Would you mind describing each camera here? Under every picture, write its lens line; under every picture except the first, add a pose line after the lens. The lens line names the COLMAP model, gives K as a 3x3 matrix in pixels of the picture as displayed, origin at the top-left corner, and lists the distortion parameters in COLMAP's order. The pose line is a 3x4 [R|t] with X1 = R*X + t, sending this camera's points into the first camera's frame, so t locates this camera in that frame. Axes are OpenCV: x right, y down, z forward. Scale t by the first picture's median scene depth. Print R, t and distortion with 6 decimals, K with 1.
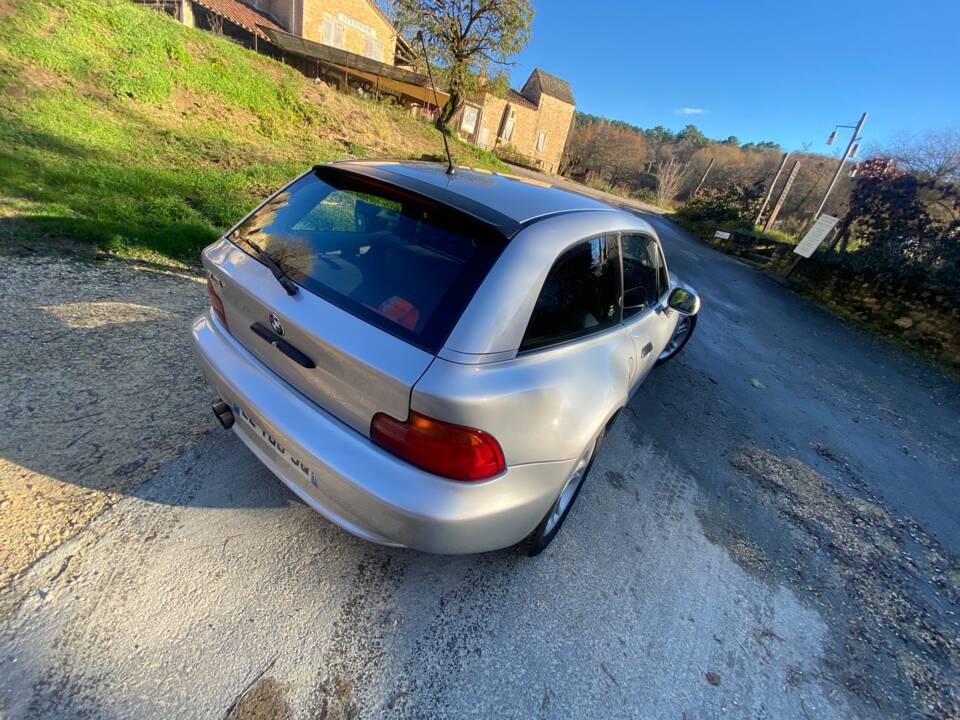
lens RADIAL K [[389.6, 0, 477.6], [0, 389.6, 361.3], [0, 0, 1]] dist [0.012672, -0.017046]
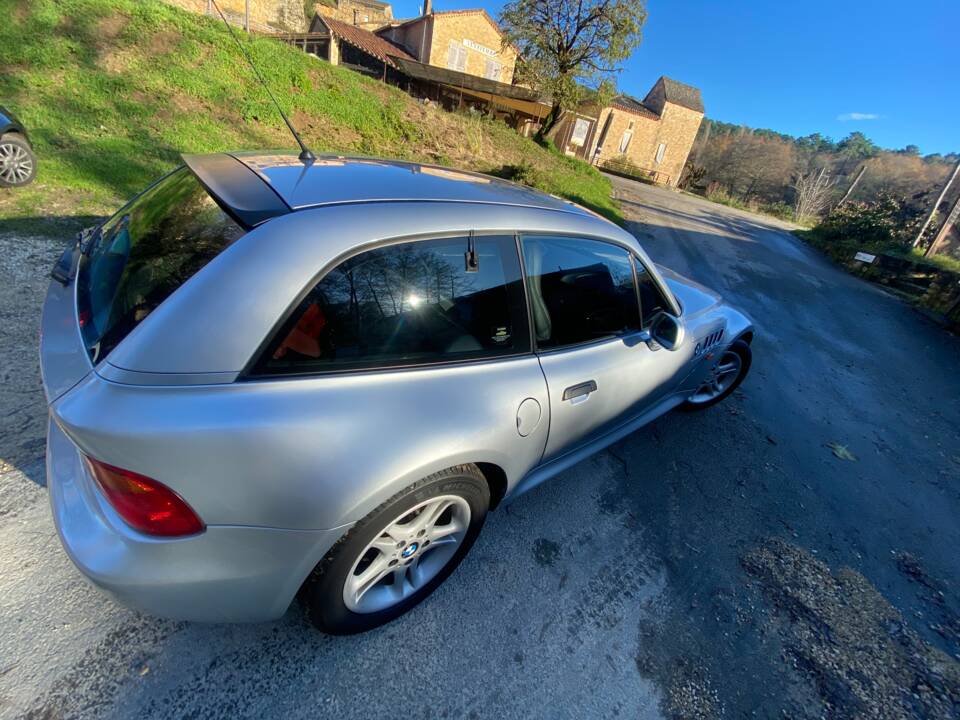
lens RADIAL K [[389.6, 0, 477.6], [0, 389.6, 361.3], [0, 0, 1]] dist [0.012672, -0.017046]
pose [[0.963327, 0.100346, -0.248862, 0.075691], [-0.108324, 0.993943, -0.018534, -0.009030], [0.245495, 0.044812, 0.968361, 0.038967]]
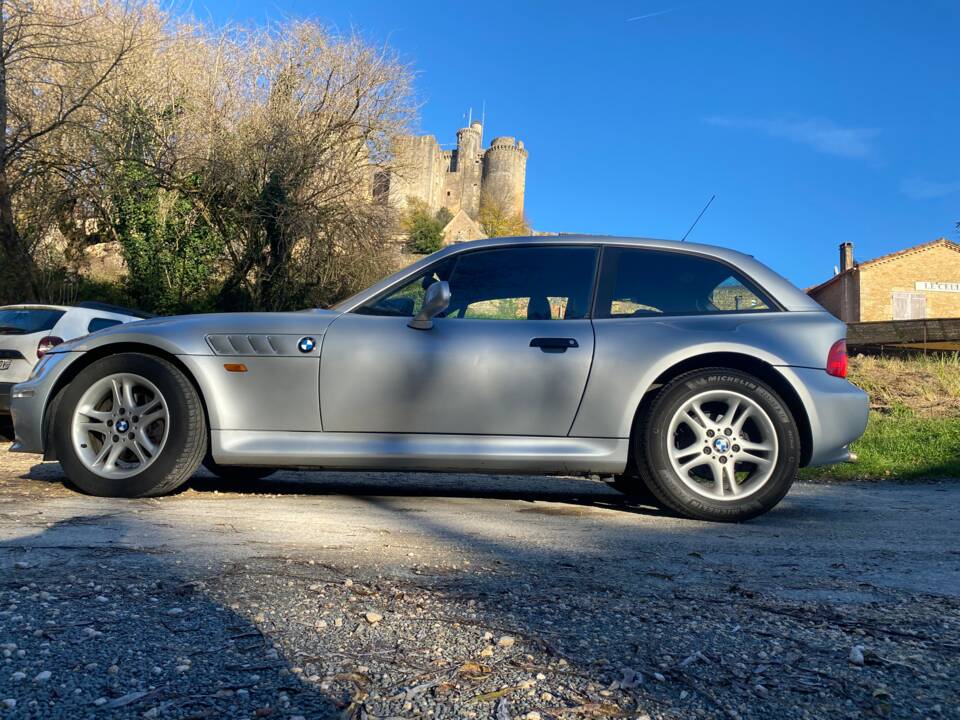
lens RADIAL K [[736.5, 0, 469.1], [0, 736.5, 357.2], [0, 0, 1]] dist [0.029231, -0.010566]
pose [[0.621249, -0.271469, -0.735088, 0.162889], [-0.270873, 0.805852, -0.526526, 0.210064], [0.735308, 0.526219, 0.427101, -0.104228]]
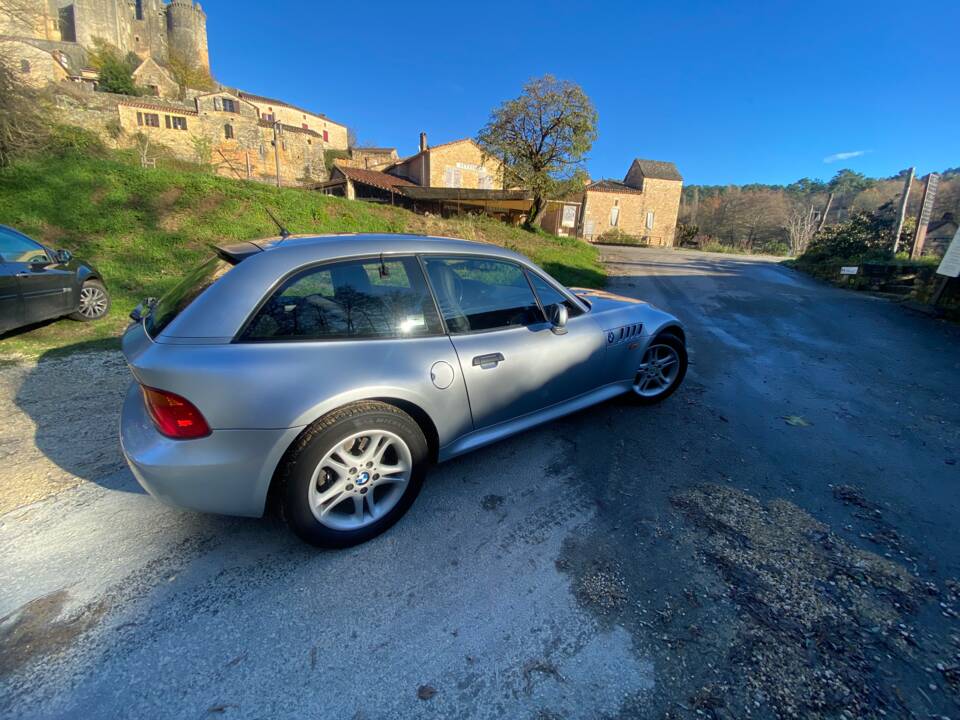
lens RADIAL K [[389.3, 0, 477.6], [0, 389.3, 360.1], [0, 0, 1]] dist [0.017196, -0.019104]
pose [[0.939537, -0.097493, -0.328276, 0.132784], [0.019972, 0.972587, -0.231682, 0.037228], [0.341864, 0.211117, 0.915728, 0.010478]]
